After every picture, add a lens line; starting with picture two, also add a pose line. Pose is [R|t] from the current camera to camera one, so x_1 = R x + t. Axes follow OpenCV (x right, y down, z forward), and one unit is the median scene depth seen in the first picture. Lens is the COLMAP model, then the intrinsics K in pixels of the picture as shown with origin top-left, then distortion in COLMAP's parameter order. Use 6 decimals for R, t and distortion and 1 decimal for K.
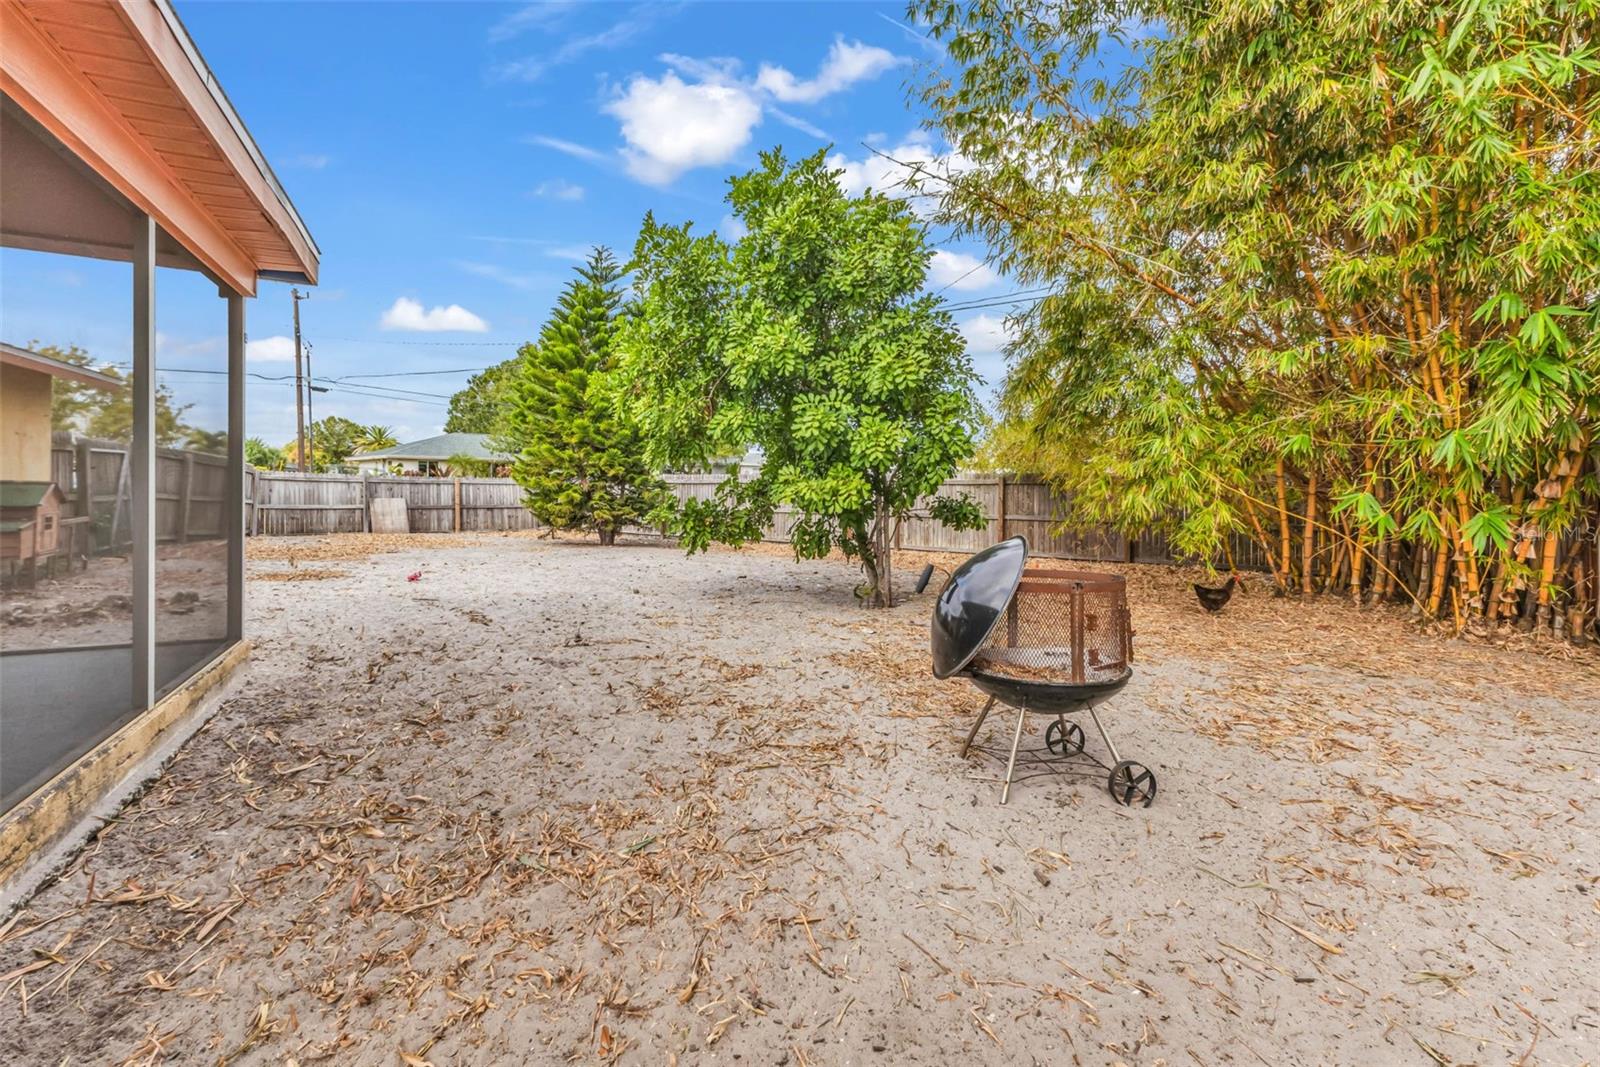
lens RADIAL K [[721.1, 0, 784.0], [0, 721.1, 491.1], [0, 0, 1]] dist [0.002023, -0.000484]
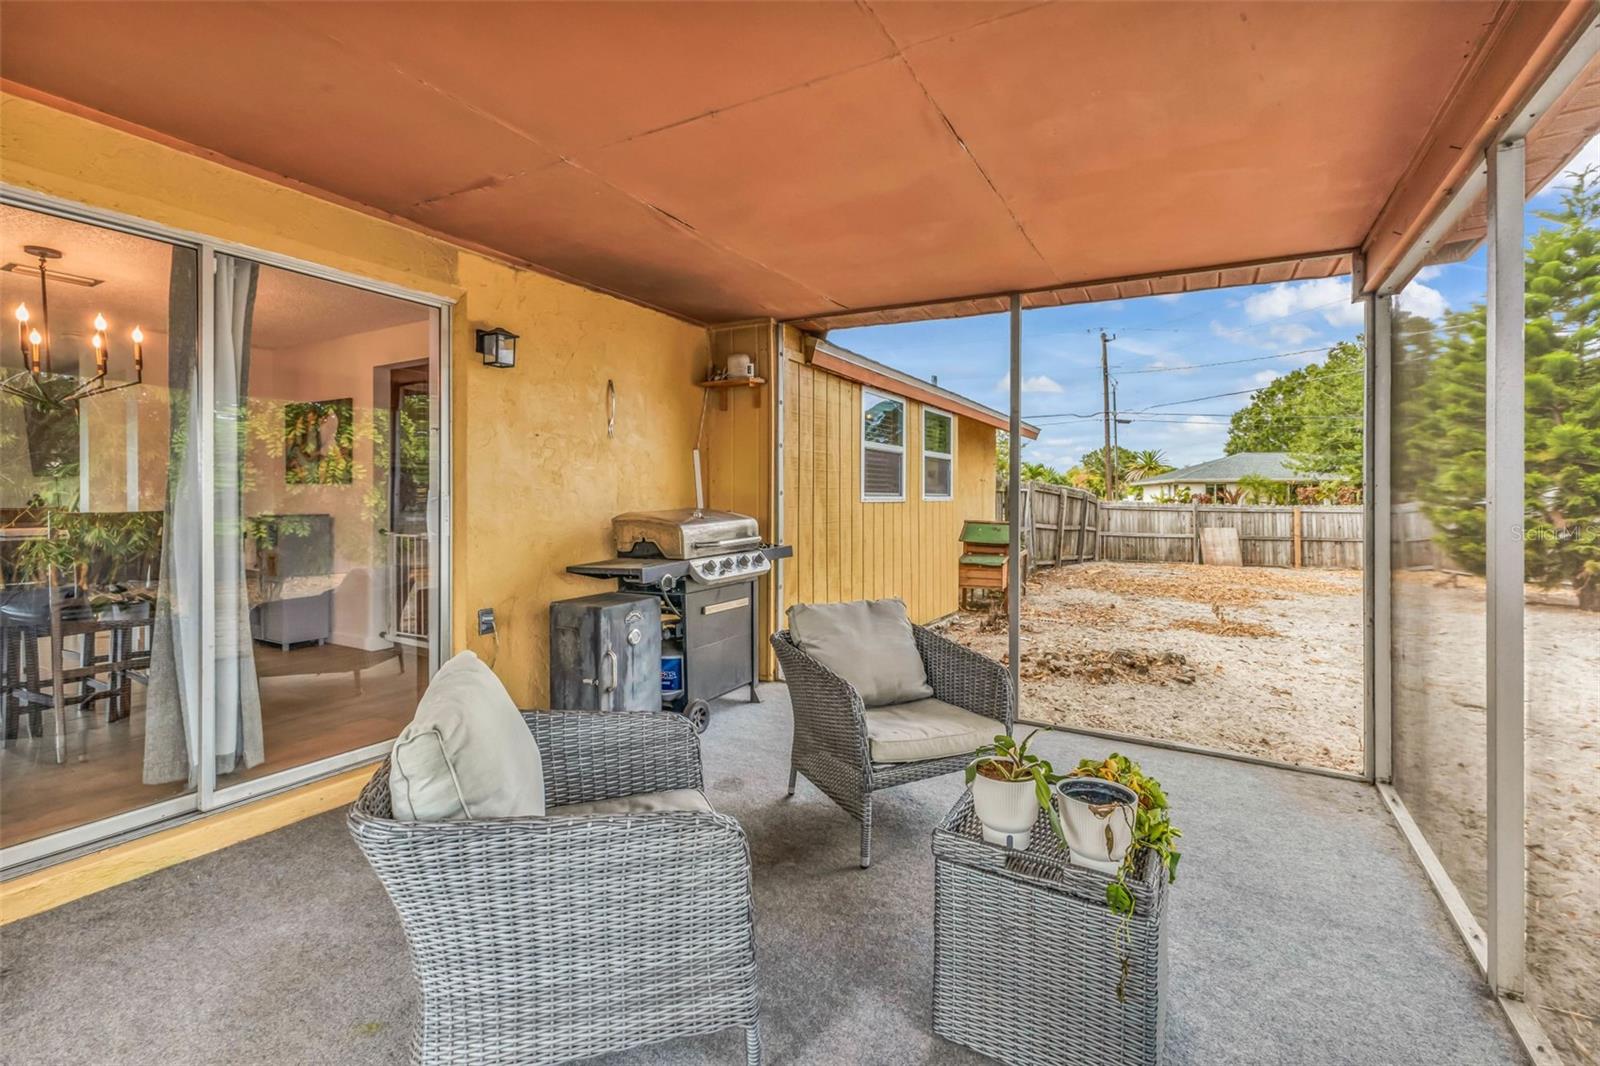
lens RADIAL K [[686.3, 0, 800.0], [0, 686.3, 500.8], [0, 0, 1]] dist [-0.009474, 0.000082]
pose [[0.569334, -0.007990, -0.822068, -0.365312], [-0.003217, 0.999923, -0.011947, -0.040512], [0.822100, 0.009446, 0.569264, 0.095828]]
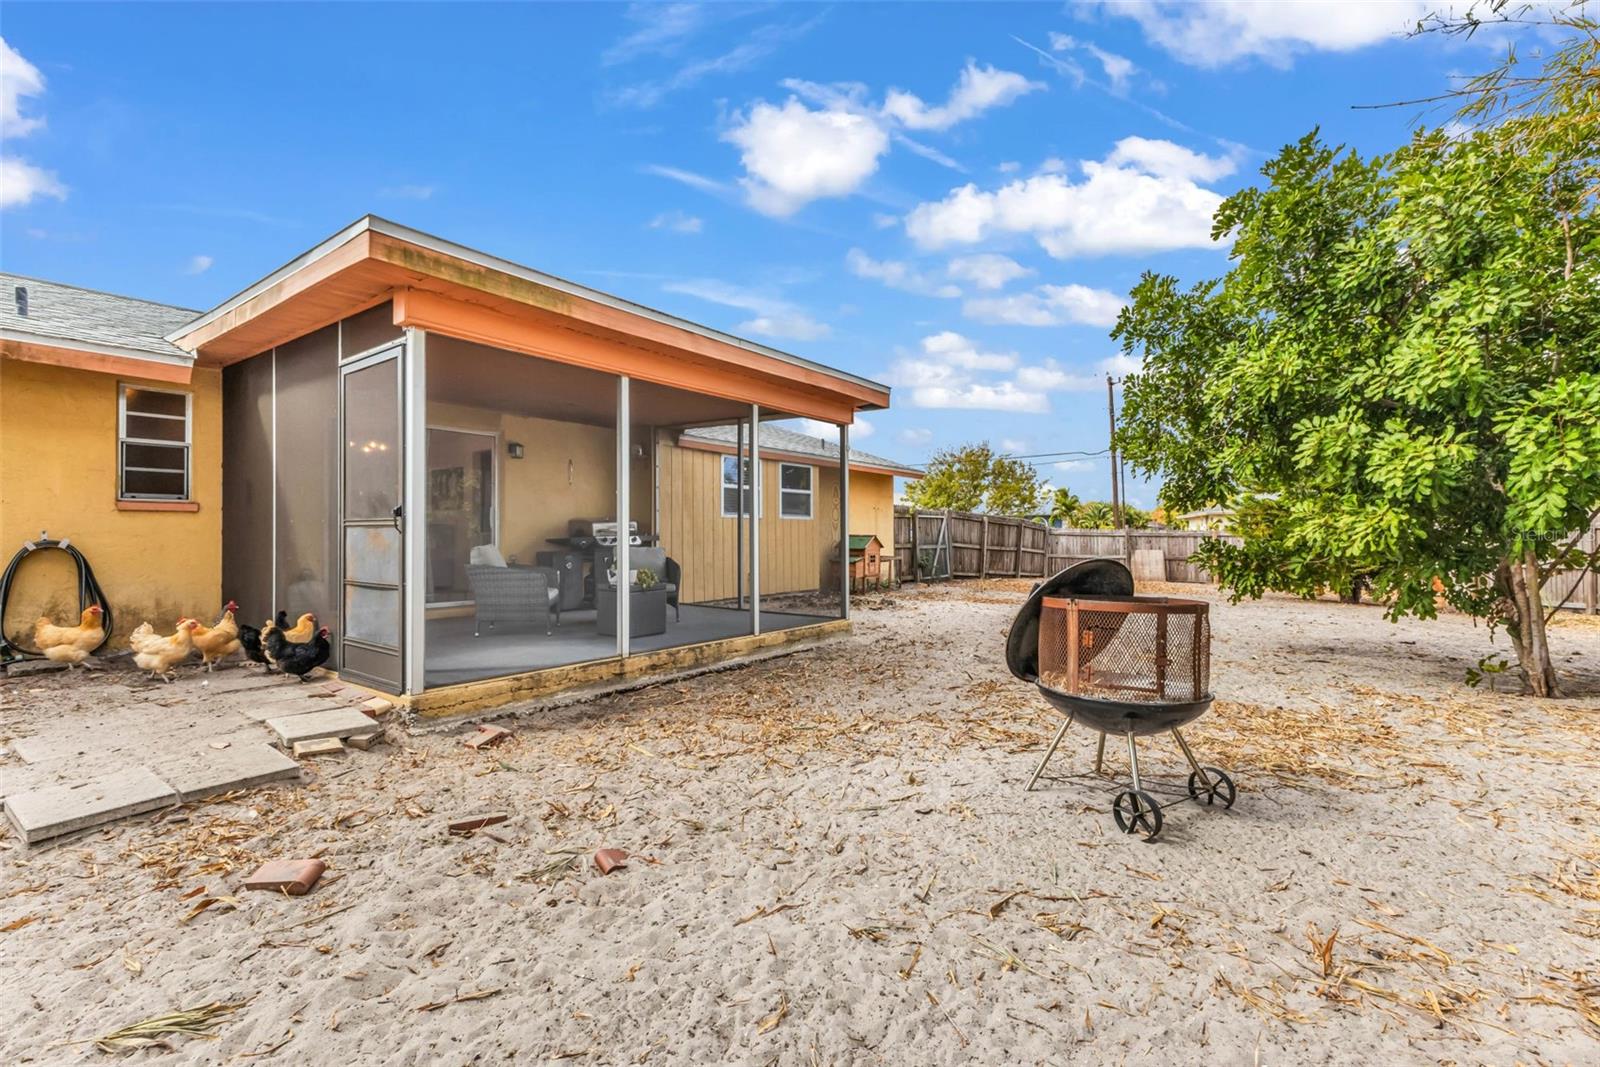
lens RADIAL K [[693.7, 0, 800.0], [0, 693.7, 533.5], [0, 0, 1]] dist [0.000592, -0.000179]
pose [[0.456978, -0.017582, -0.889304, 0.497076], [-0.001571, 0.999787, -0.020574, 0.022032], [0.889476, 0.010799, 0.456853, 0.079301]]
